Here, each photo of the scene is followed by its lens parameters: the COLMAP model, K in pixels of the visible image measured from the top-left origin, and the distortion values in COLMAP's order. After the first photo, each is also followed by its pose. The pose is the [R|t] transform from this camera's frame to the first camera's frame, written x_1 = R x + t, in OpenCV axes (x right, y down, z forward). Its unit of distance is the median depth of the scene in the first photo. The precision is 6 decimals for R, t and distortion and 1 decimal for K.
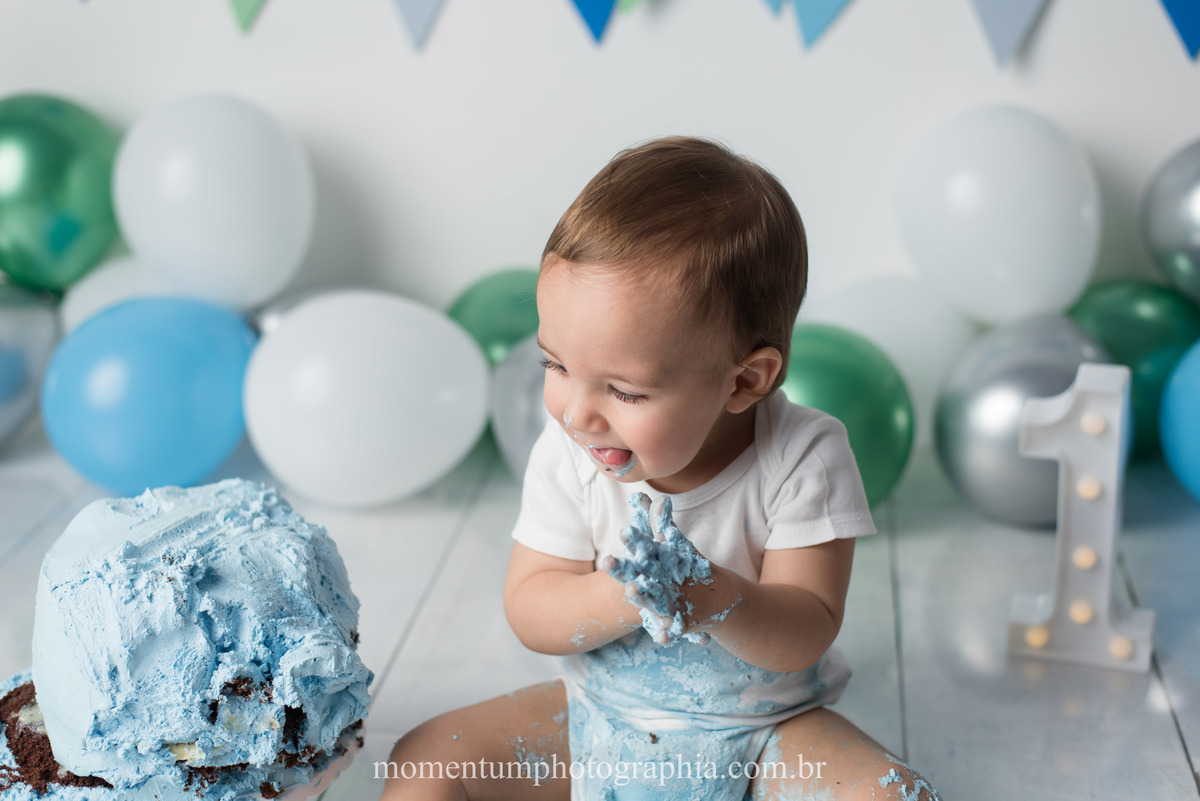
lens RADIAL K [[1716.8, 0, 603.1], [0, 1716.8, 424.5], [0, 0, 1]] dist [0.030163, 0.008068]
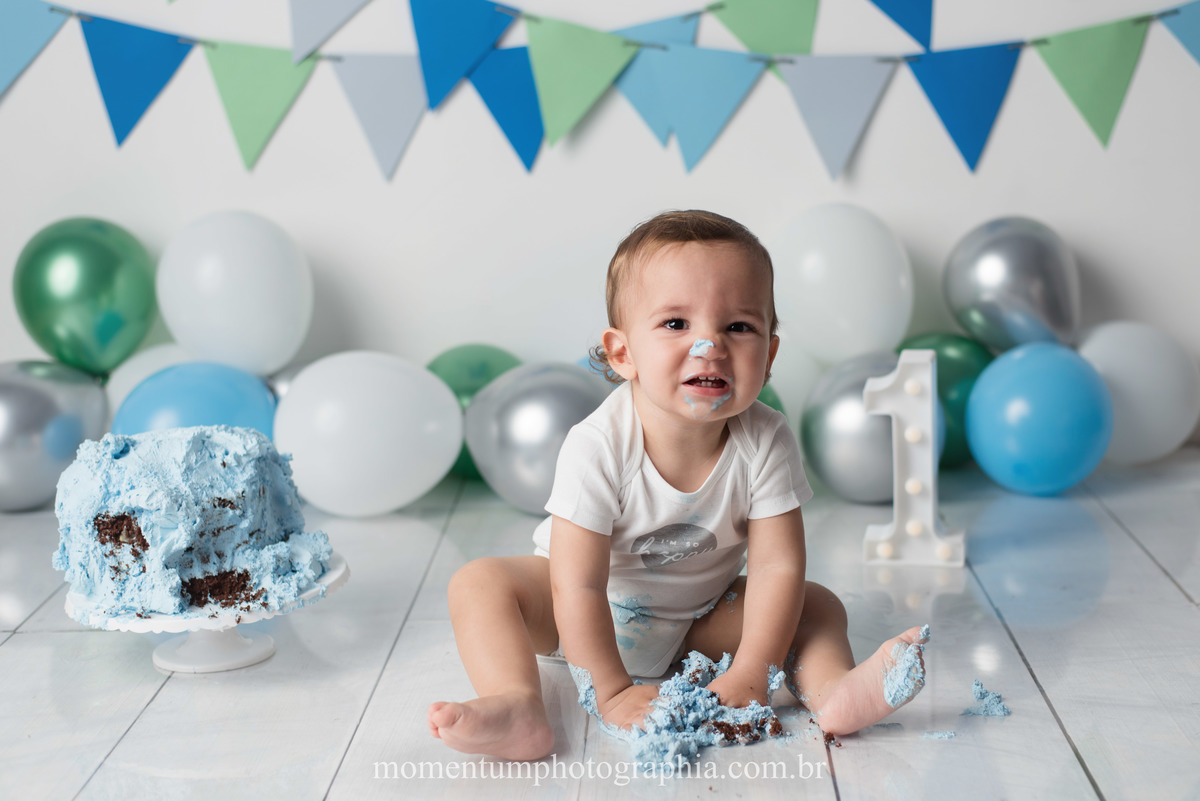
lens RADIAL K [[1764.2, 0, 623.5], [0, 1764.2, 420.1], [0, 0, 1]] dist [-0.008541, -0.019470]
pose [[0.994177, -0.032182, 0.102843, -0.124149], [0.046282, 0.989378, -0.137800, 0.251004], [-0.097316, 0.141758, 0.985106, -0.488083]]
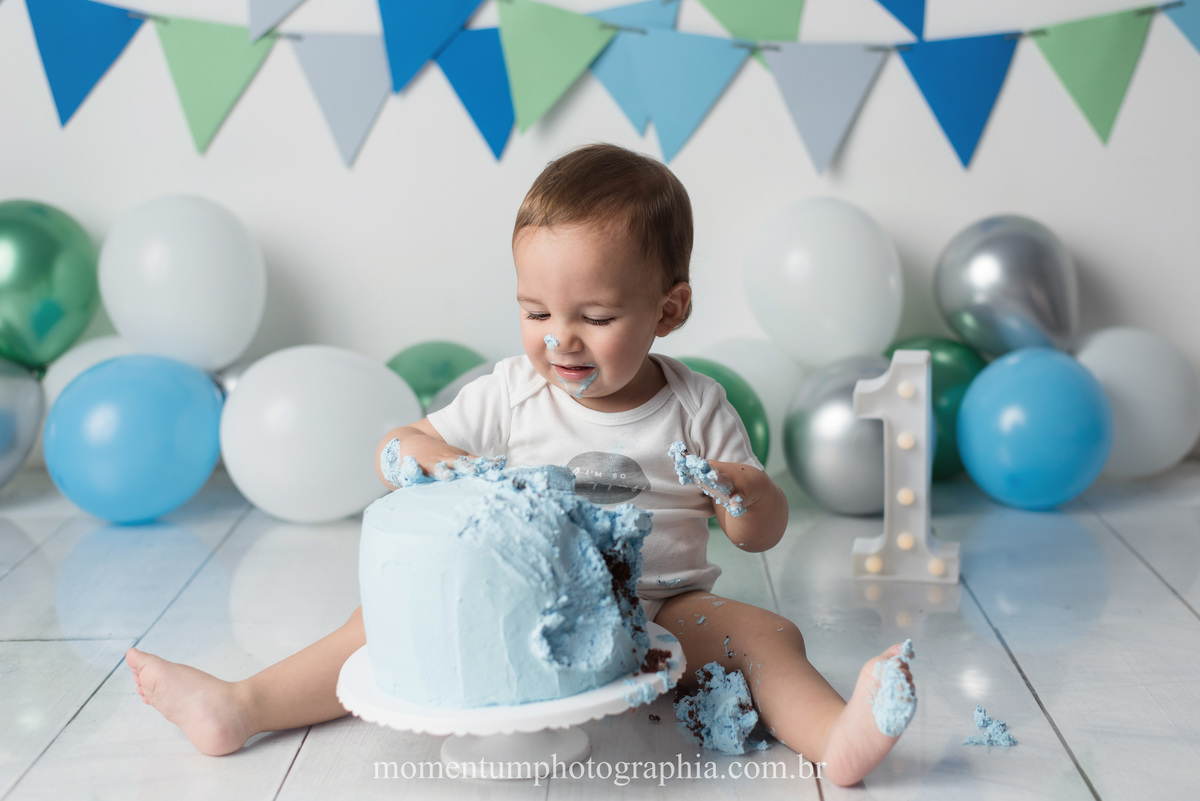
lens RADIAL K [[1776.9, 0, 626.7], [0, 1776.9, 403.0], [0, 0, 1]] dist [-0.009280, 0.003660]
pose [[0.992252, -0.016211, 0.123183, -0.117428], [0.035405, 0.987237, -0.155273, 0.249082], [-0.119093, 0.158432, 0.980161, -0.379512]]
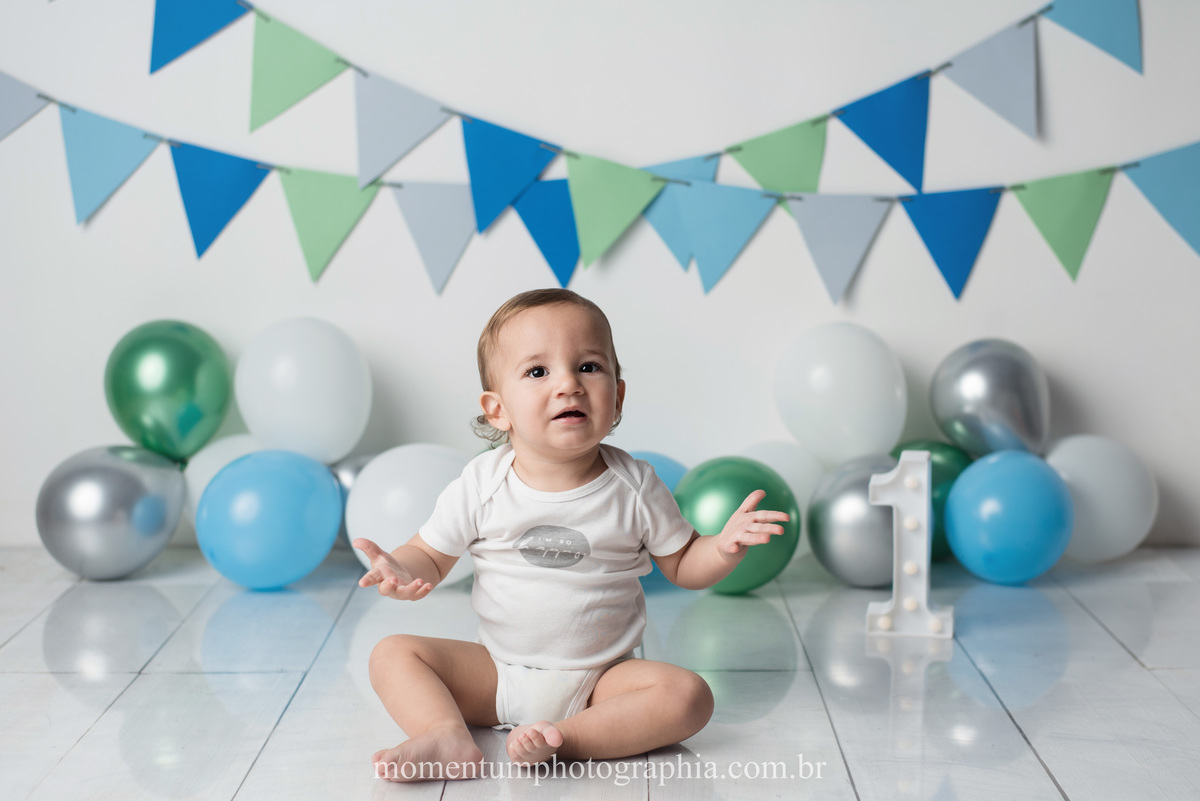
lens RADIAL K [[1799.8, 0, 602.9], [0, 1799.8, 459.8], [0, 0, 1]] dist [-0.031599, 0.034157]
pose [[0.992507, -0.004482, 0.122108, -0.261305], [0.026825, 0.982941, -0.181957, 0.331957], [-0.119209, 0.183869, 0.975695, -0.780199]]
